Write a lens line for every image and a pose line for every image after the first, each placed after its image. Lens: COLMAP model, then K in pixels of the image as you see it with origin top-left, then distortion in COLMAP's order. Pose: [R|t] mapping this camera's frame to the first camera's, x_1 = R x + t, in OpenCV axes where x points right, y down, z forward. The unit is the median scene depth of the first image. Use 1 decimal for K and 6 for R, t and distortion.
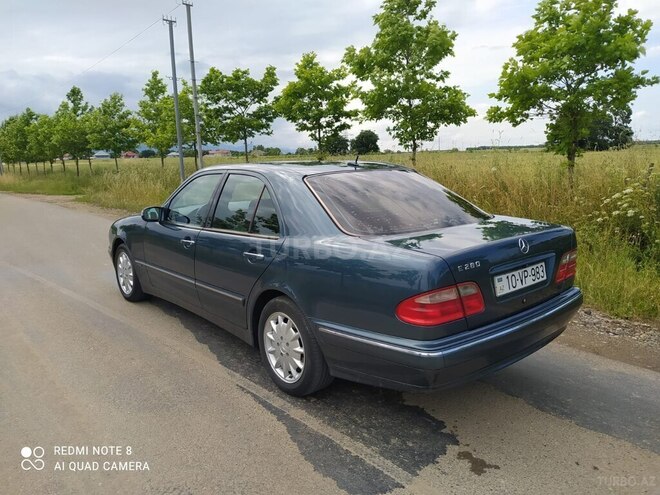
lens RADIAL K [[512.2, 0, 326.5], [0, 512.2, 247.2], [0, 0, 1]] dist [0.030941, -0.002887]
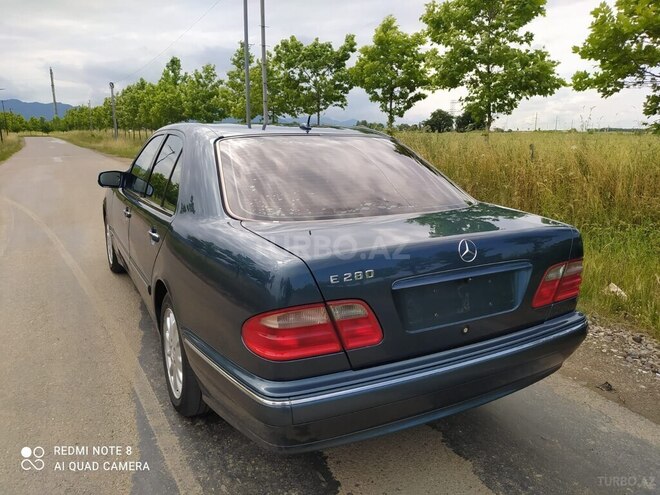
lens RADIAL K [[496.9, 0, 330.0], [0, 496.9, 247.5], [0, 0, 1]] dist [0.071123, -0.098428]
pose [[0.977767, 0.076218, -0.195350, 0.085485], [-0.066210, 0.996161, 0.057271, -0.008023], [0.198965, -0.043064, 0.979060, 0.084102]]
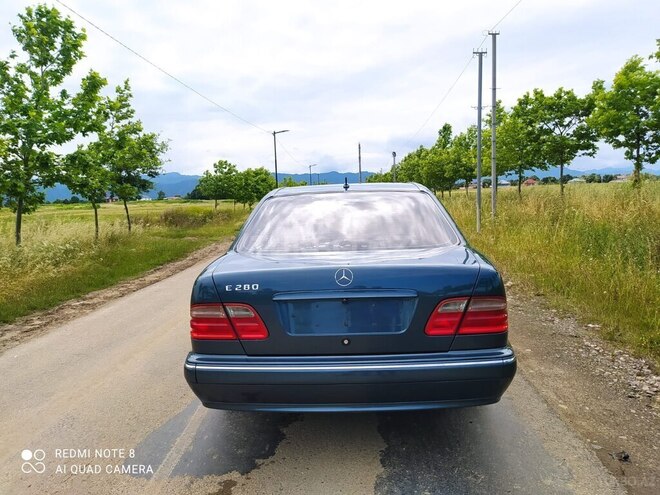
lens RADIAL K [[506.0, 0, 340.5], [0, 506.0, 246.8], [0, 0, 1]] dist [0.083516, -0.122417]
pose [[0.724017, 0.066576, -0.686562, 0.245281], [-0.102288, 0.994689, -0.011414, -0.010936], [0.682156, 0.078491, 0.726982, 0.096991]]
